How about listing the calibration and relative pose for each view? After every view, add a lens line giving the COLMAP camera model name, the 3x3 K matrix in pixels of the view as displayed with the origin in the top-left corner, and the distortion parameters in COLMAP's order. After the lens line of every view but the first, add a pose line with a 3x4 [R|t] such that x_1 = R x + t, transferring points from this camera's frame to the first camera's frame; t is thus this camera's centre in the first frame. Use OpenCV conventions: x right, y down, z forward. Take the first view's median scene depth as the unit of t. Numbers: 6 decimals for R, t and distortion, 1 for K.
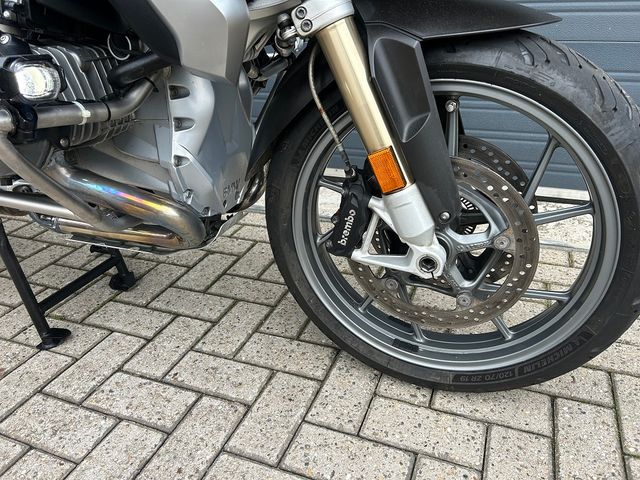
lens RADIAL K [[509.6, 0, 307.9], [0, 509.6, 215.3], [0, 0, 1]] dist [0.041318, -0.052568]
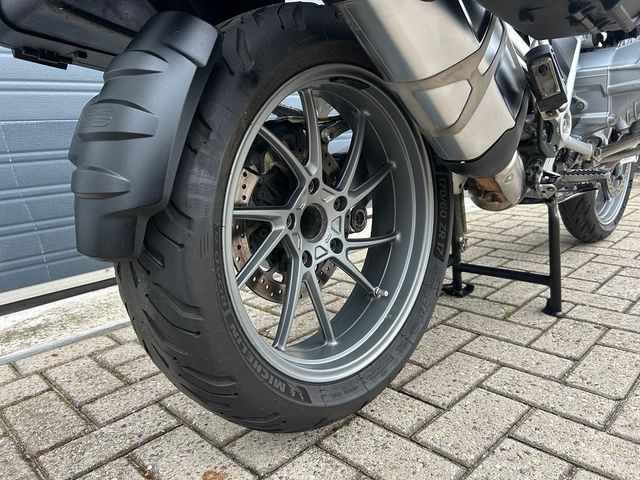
lens RADIAL K [[509.6, 0, 307.9], [0, 509.6, 215.3], [0, 0, 1]] dist [0.041318, -0.052568]
pose [[0.401332, -0.147878, 0.903916, -1.809929], [0.401261, 0.915524, -0.028379, -0.131564], [-0.823360, 0.374096, 0.426767, 0.965192]]
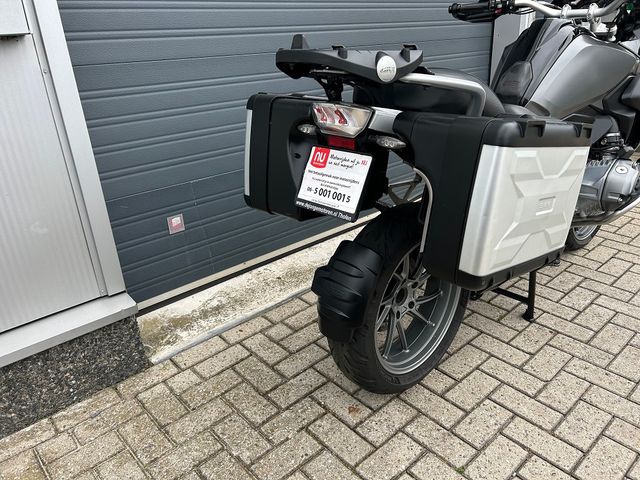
lens RADIAL K [[509.6, 0, 307.9], [0, 509.6, 215.3], [0, 0, 1]] dist [0.041318, -0.052568]
pose [[0.447464, -0.303150, 0.841354, -2.497271], [0.372094, 0.918604, 0.133090, -0.693084], [-0.813217, 0.253509, 0.523842, 0.634150]]
